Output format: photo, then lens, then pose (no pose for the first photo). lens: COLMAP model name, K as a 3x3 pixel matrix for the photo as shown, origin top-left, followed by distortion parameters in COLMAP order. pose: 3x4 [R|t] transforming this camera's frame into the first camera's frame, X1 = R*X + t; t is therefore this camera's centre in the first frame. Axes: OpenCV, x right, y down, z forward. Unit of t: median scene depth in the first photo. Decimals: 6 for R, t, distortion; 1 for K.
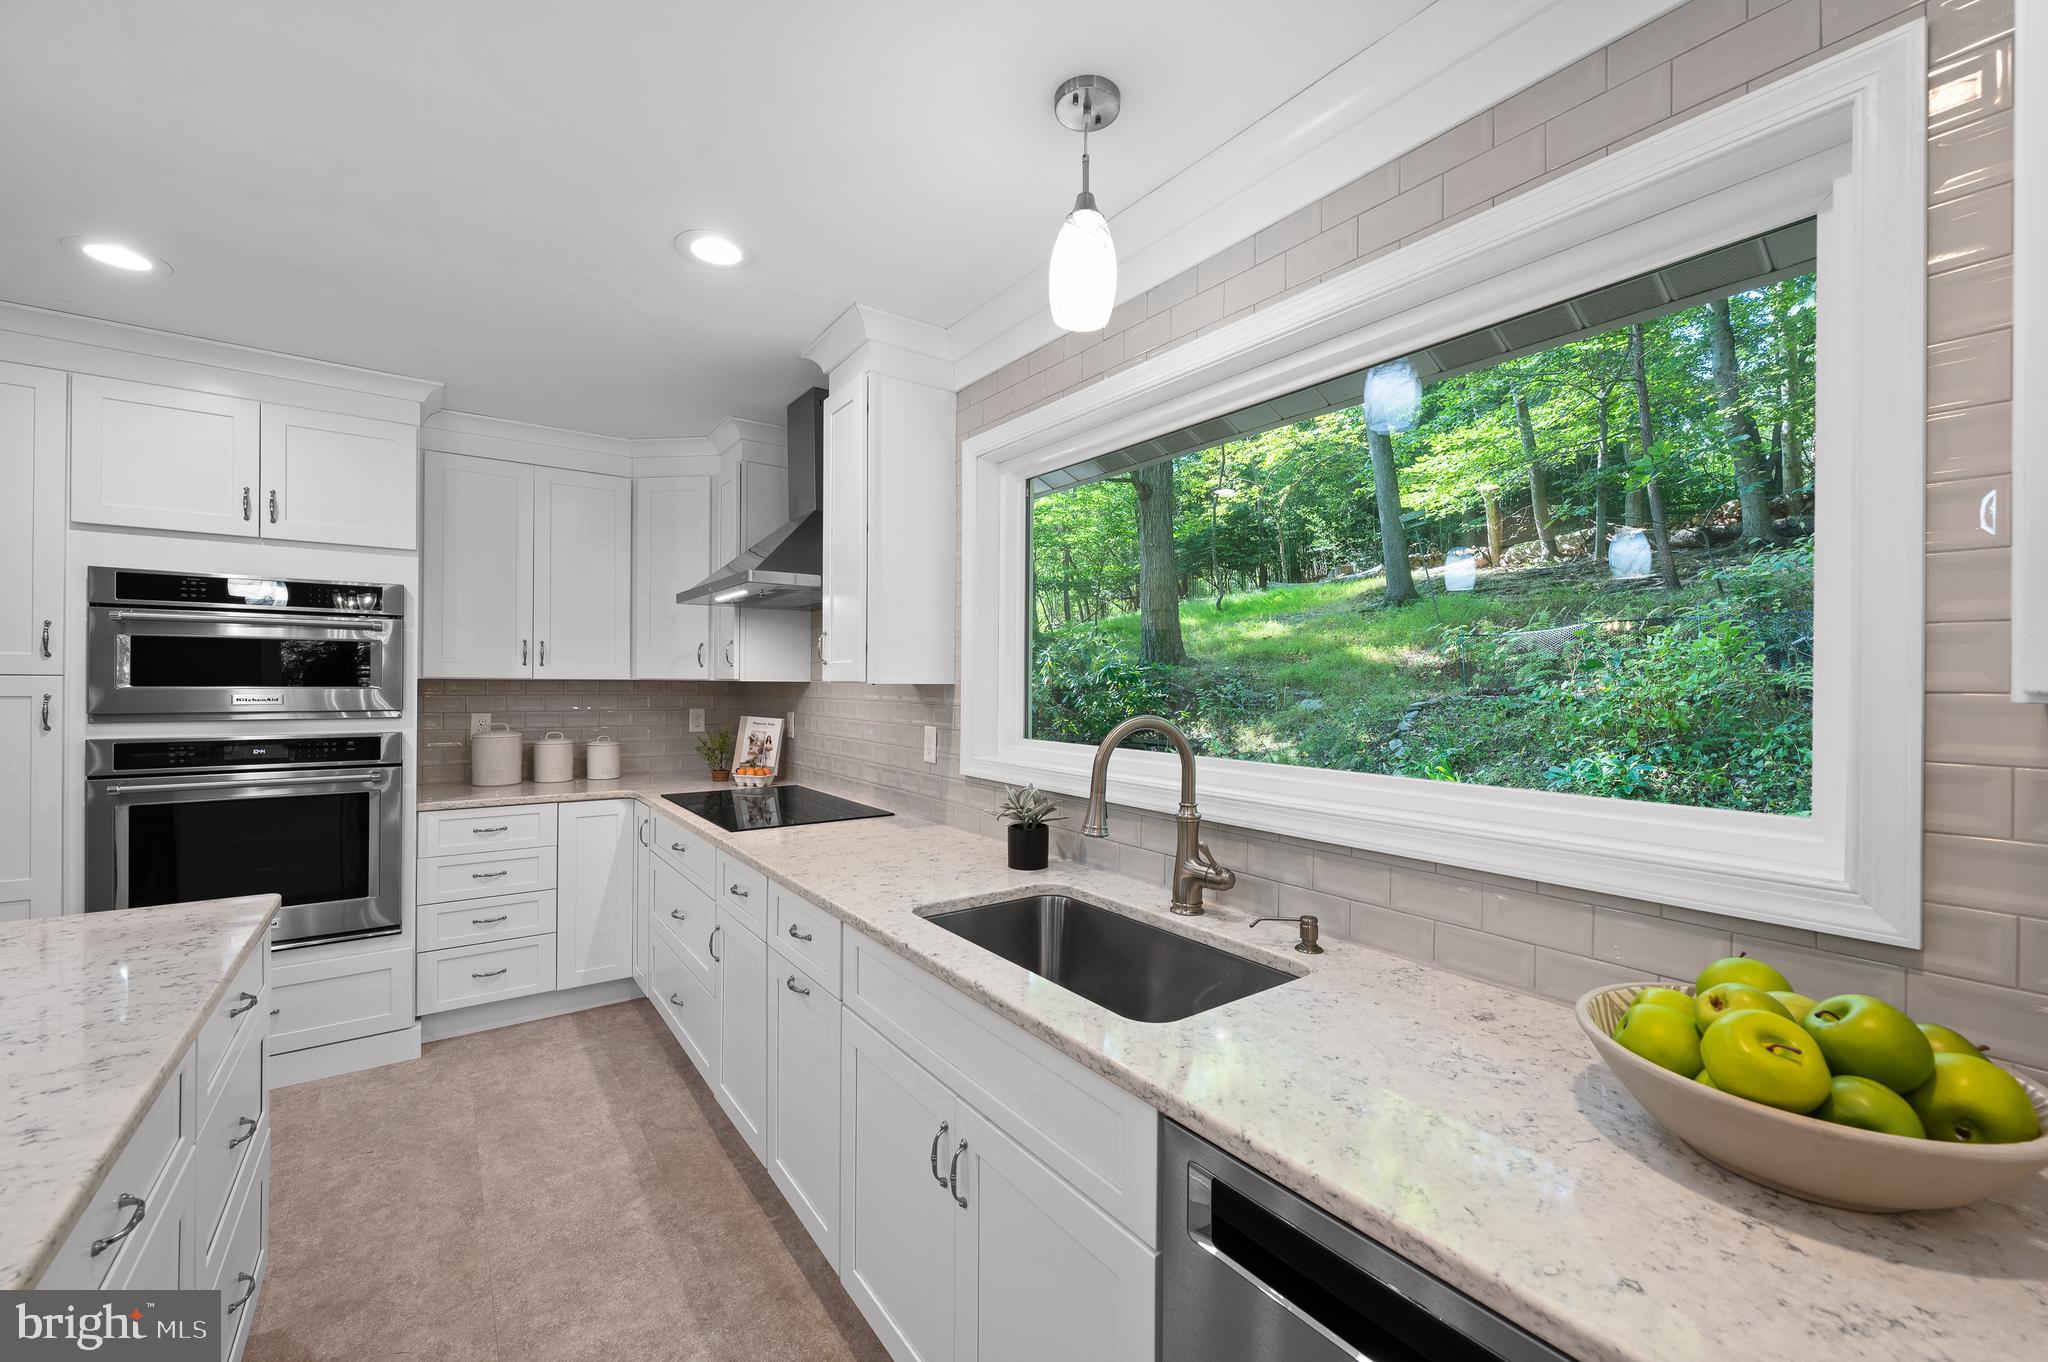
lens RADIAL K [[832.7, 0, 1022.0], [0, 832.7, 684.0], [0, 0, 1]] dist [-0.000298, 0.000527]
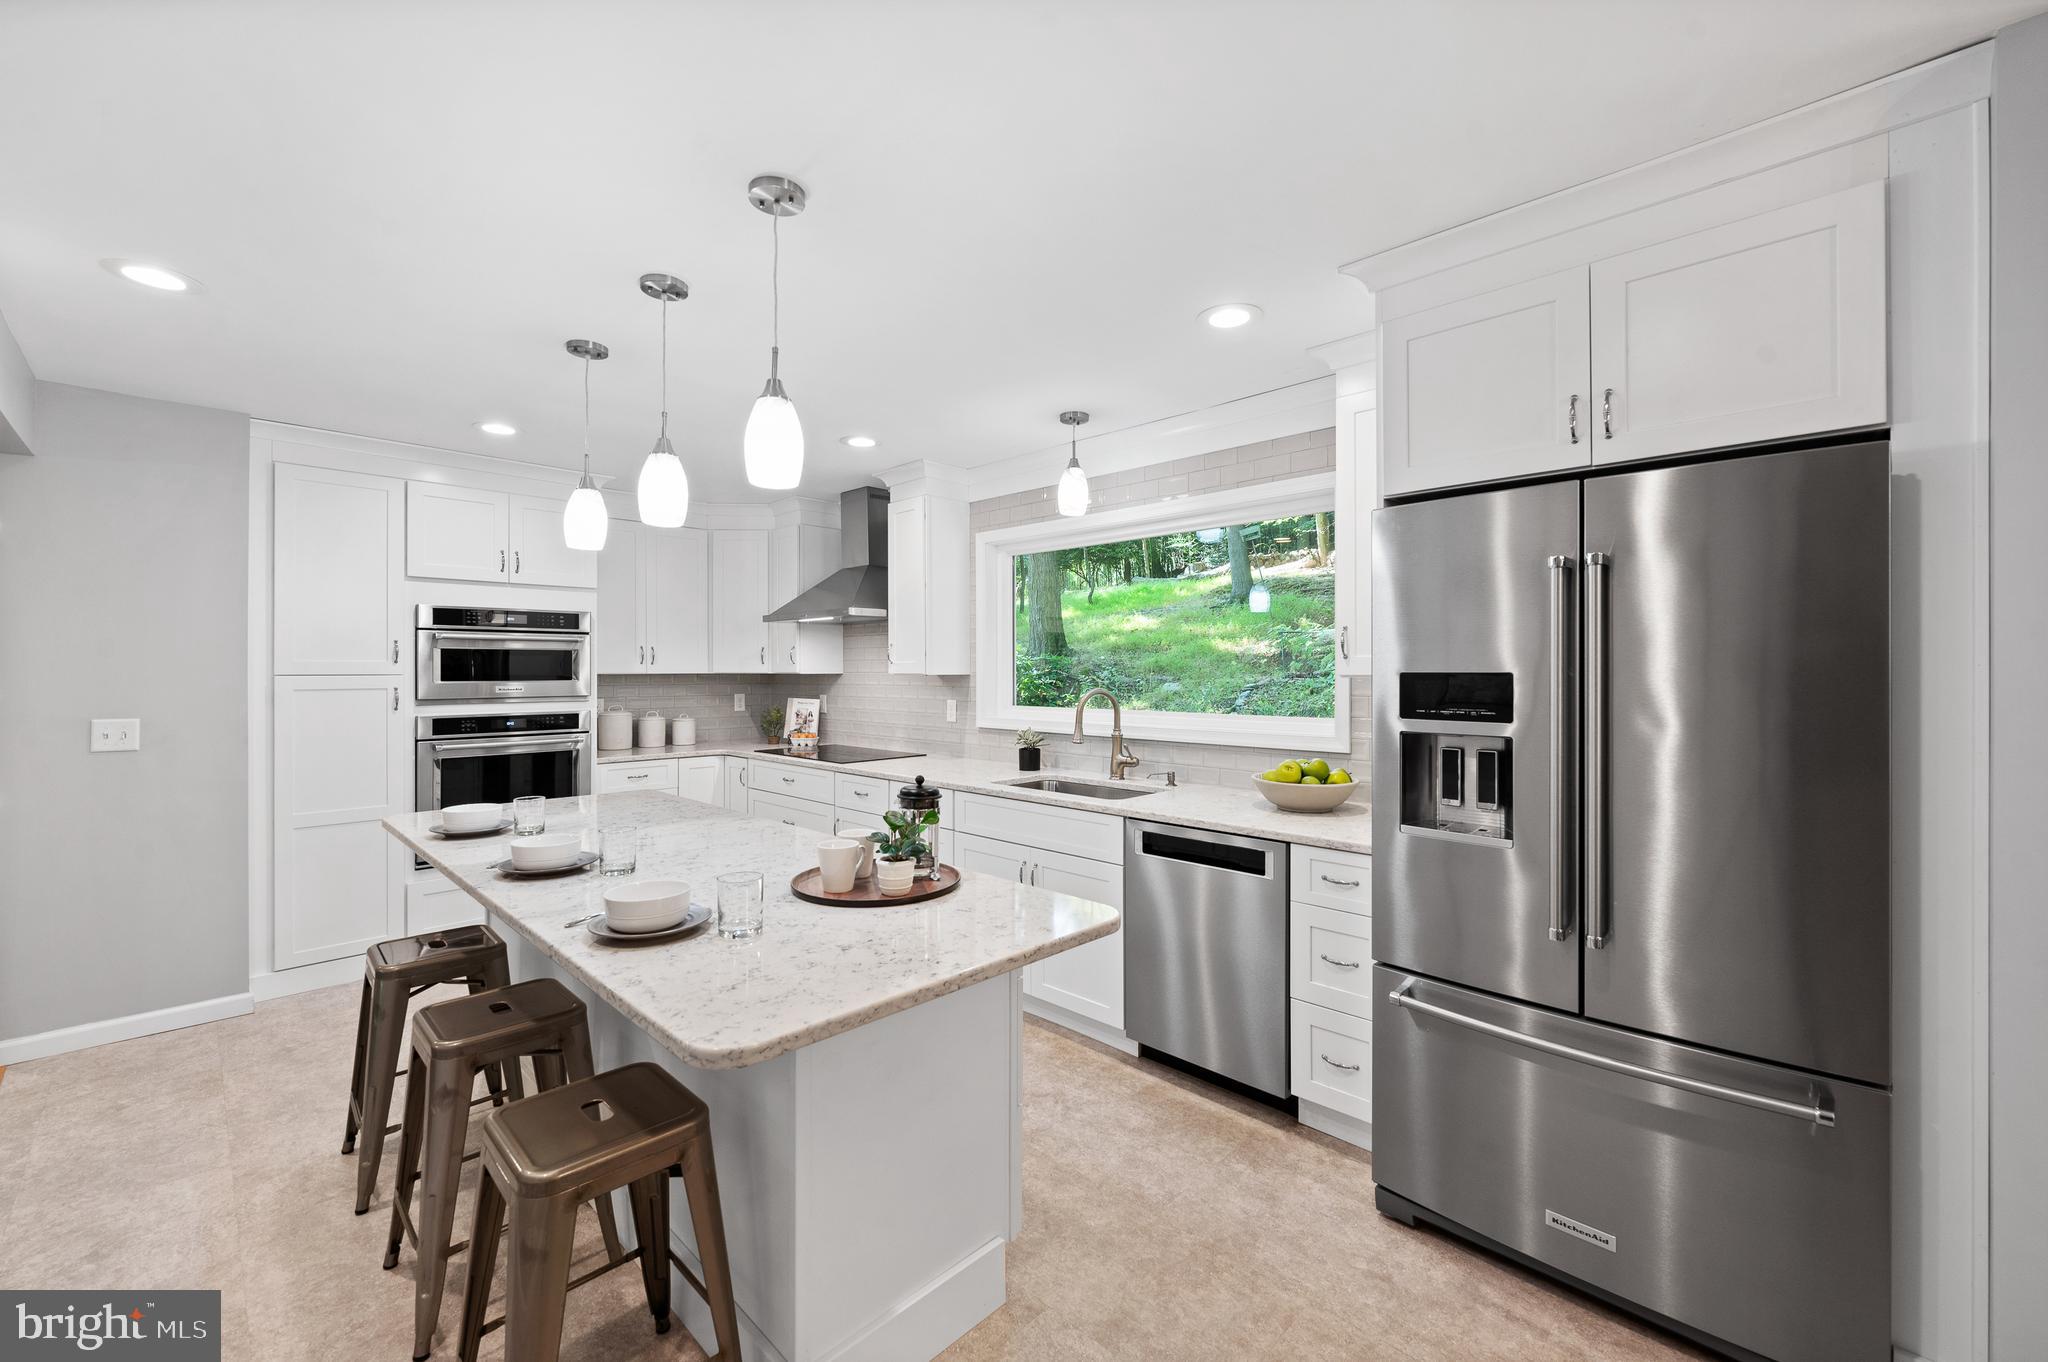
lens RADIAL K [[832.7, 0, 1026.9], [0, 832.7, 672.1], [0, 0, 1]] dist [-0.000298, 0.000527]
pose [[0.986741, -0.009759, 0.162009, -0.170030], [0.009550, 0.999952, 0.002069, -0.005050], [-0.162021, -0.000494, 0.986787, -0.489078]]
